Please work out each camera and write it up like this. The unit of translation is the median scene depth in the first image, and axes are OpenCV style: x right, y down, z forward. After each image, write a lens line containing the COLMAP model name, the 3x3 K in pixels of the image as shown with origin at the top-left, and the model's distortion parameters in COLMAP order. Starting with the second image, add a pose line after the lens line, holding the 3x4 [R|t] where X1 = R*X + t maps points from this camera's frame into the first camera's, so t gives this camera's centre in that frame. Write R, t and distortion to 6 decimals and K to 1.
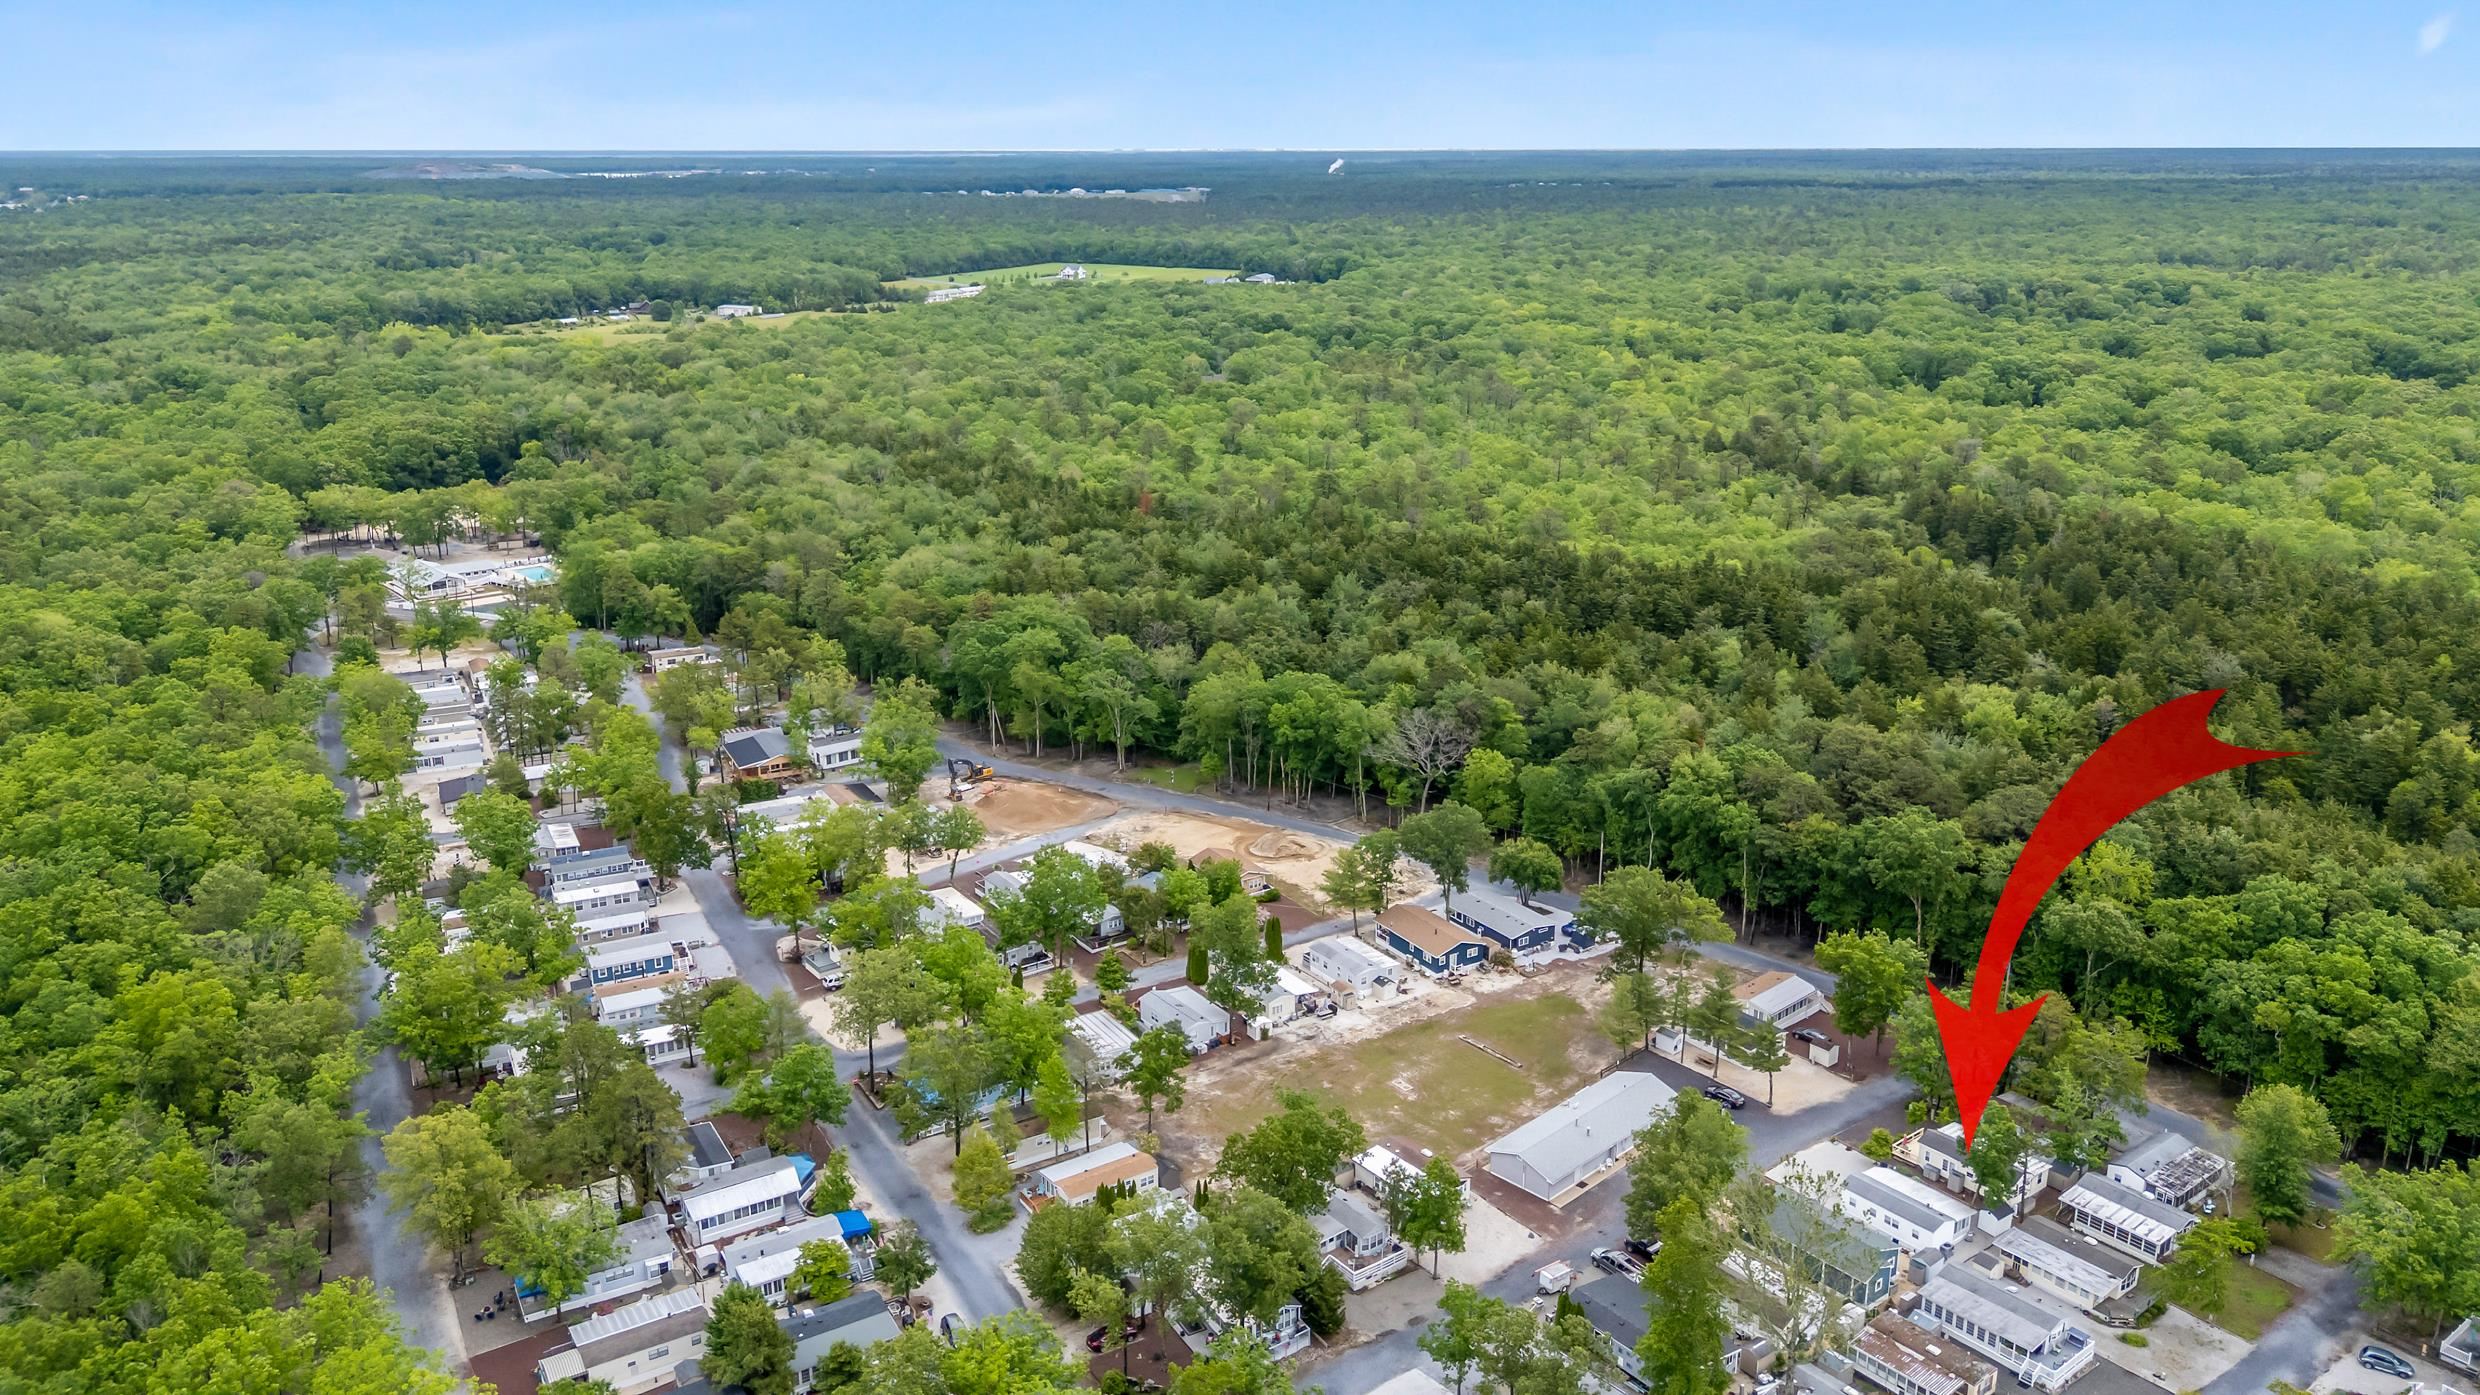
lens RADIAL K [[1825.9, 0, 1247.2], [0, 1825.9, 692.2], [0, 0, 1]] dist [0.088975, -0.081686]
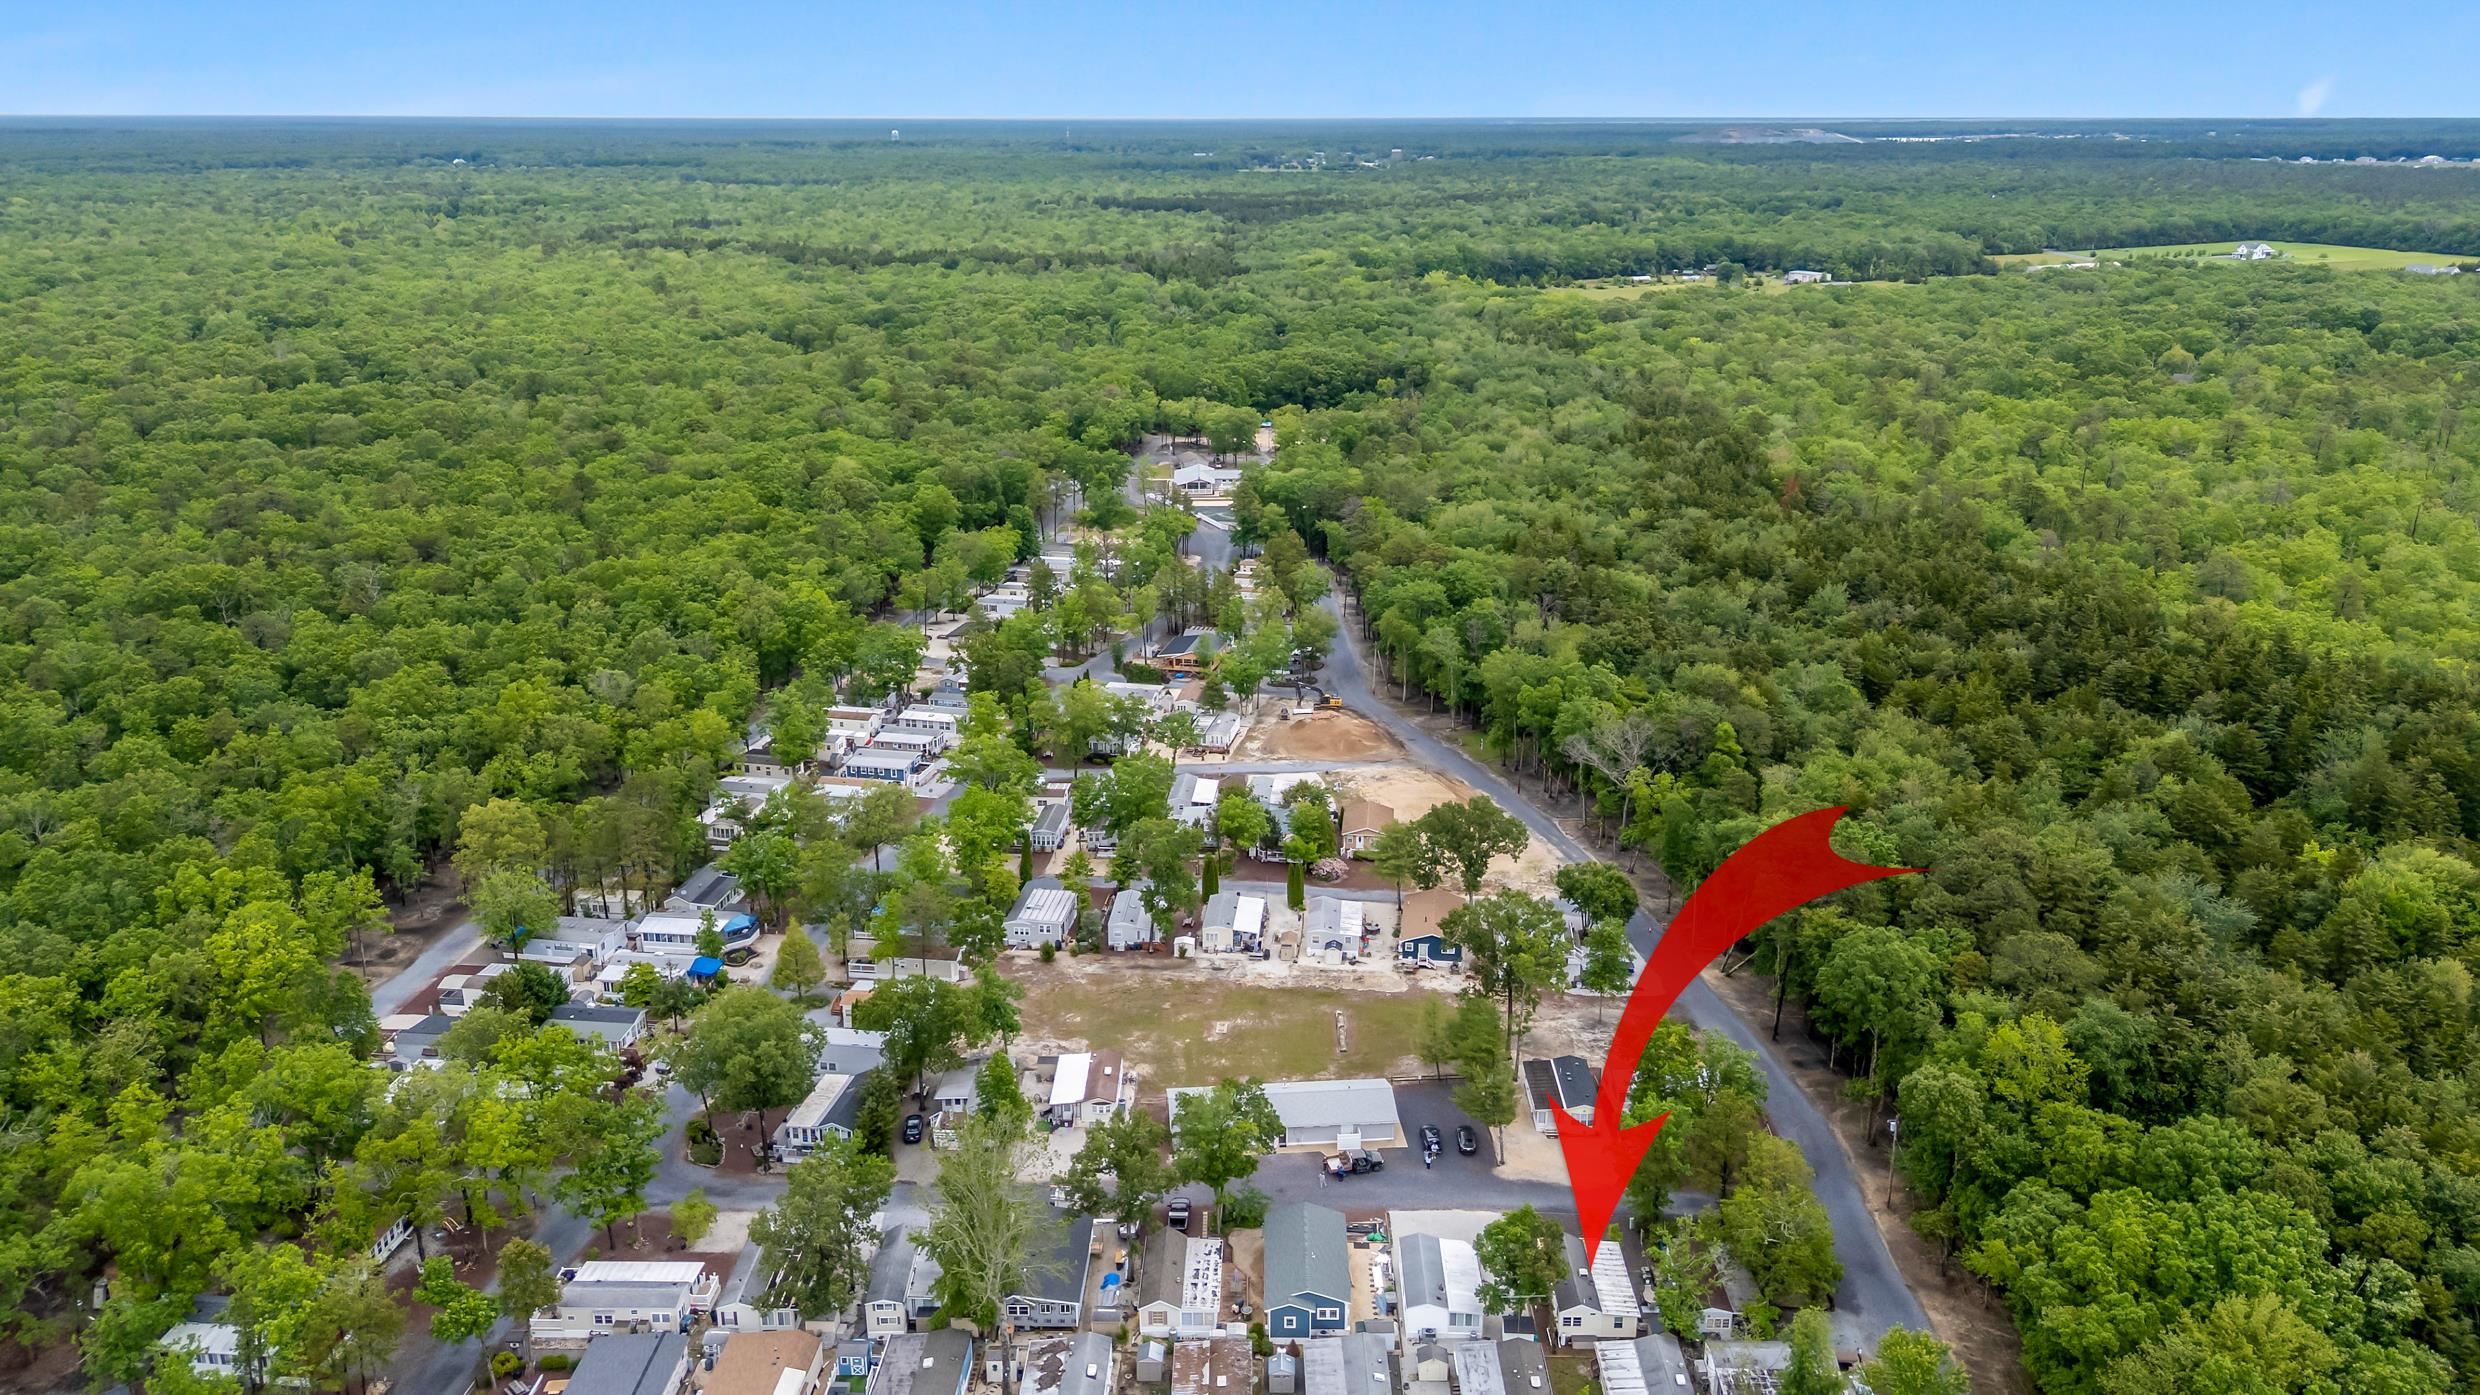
lens RADIAL K [[1825.9, 0, 1247.2], [0, 1825.9, 692.2], [0, 0, 1]] dist [0.088975, -0.081686]
pose [[0.776506, 0.195774, -0.598924, 0.098975], [-0.185155, 0.979439, 0.080103, -0.008345], [0.602292, 0.048693, 0.796789, 0.025278]]
